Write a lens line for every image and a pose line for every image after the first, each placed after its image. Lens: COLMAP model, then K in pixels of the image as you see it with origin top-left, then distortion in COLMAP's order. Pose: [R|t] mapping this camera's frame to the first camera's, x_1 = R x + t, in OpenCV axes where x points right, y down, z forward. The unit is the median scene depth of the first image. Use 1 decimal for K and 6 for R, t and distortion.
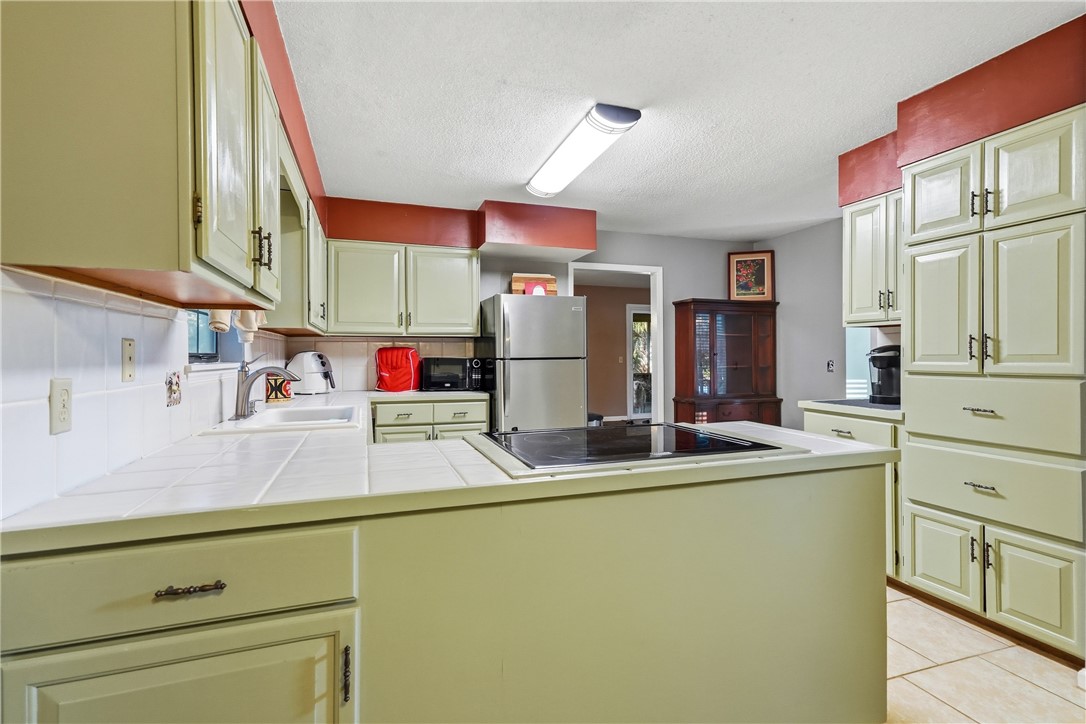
lens RADIAL K [[500.8, 0, 538.4], [0, 500.8, 354.8], [0, 0, 1]] dist [0.009102, 0.001358]
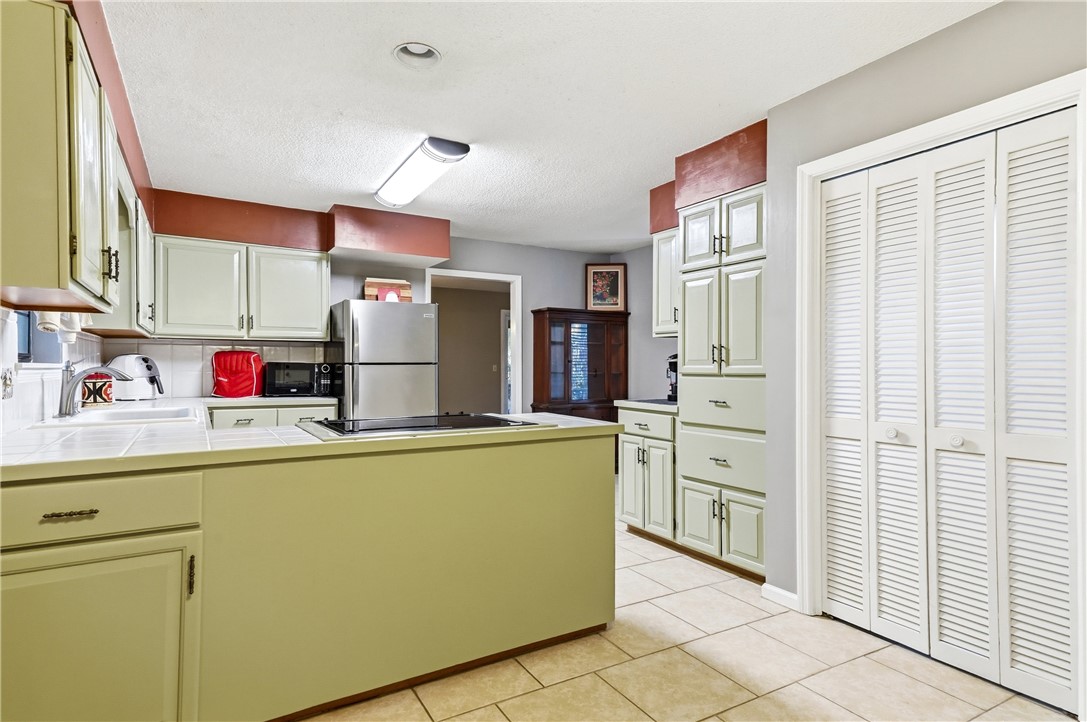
lens RADIAL K [[574.0, 0, 535.7], [0, 574.0, 363.6], [0, 0, 1]] dist [0.040690, 0.003131]
pose [[0.980432, 0.005681, 0.196776, 0.094265], [-0.005370, 0.999983, -0.002111, 0.013216], [-0.196784, 0.001013, 0.980446, -0.316311]]
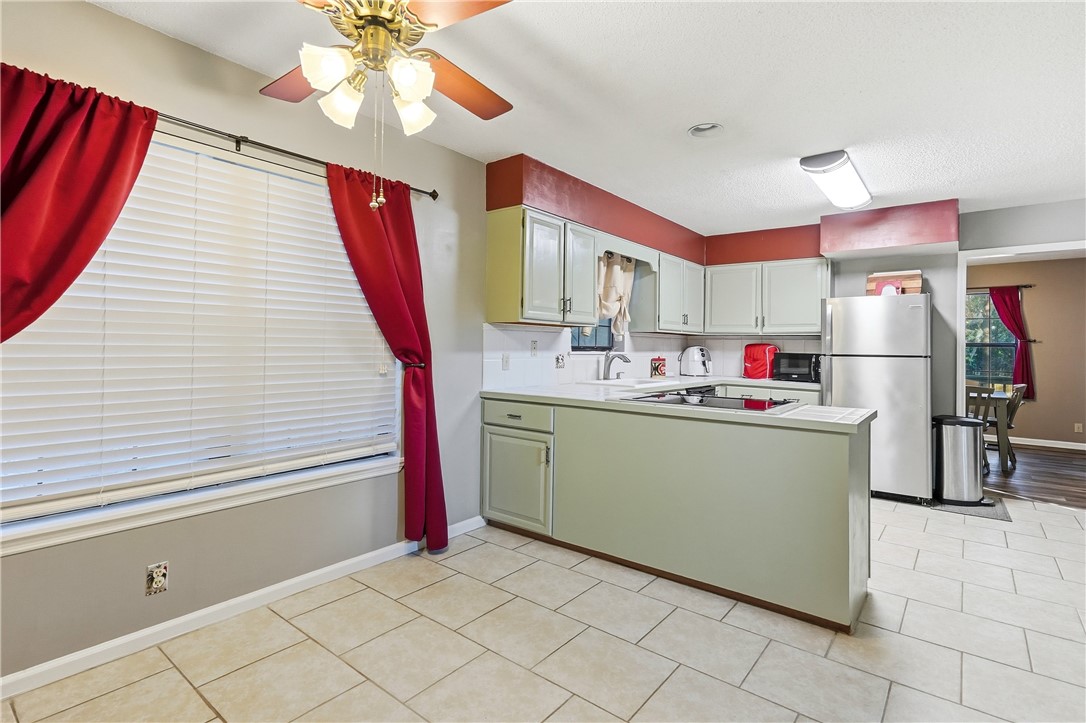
lens RADIAL K [[522.8, 0, 538.6], [0, 522.8, 339.7], [0, 0, 1]] dist [0.002072, -0.001165]
pose [[0.541358, 0.001737, -0.840790, 0.849725], [-0.016928, 0.999818, -0.008834, -0.007095], [0.840622, 0.019015, 0.541289, -0.280500]]
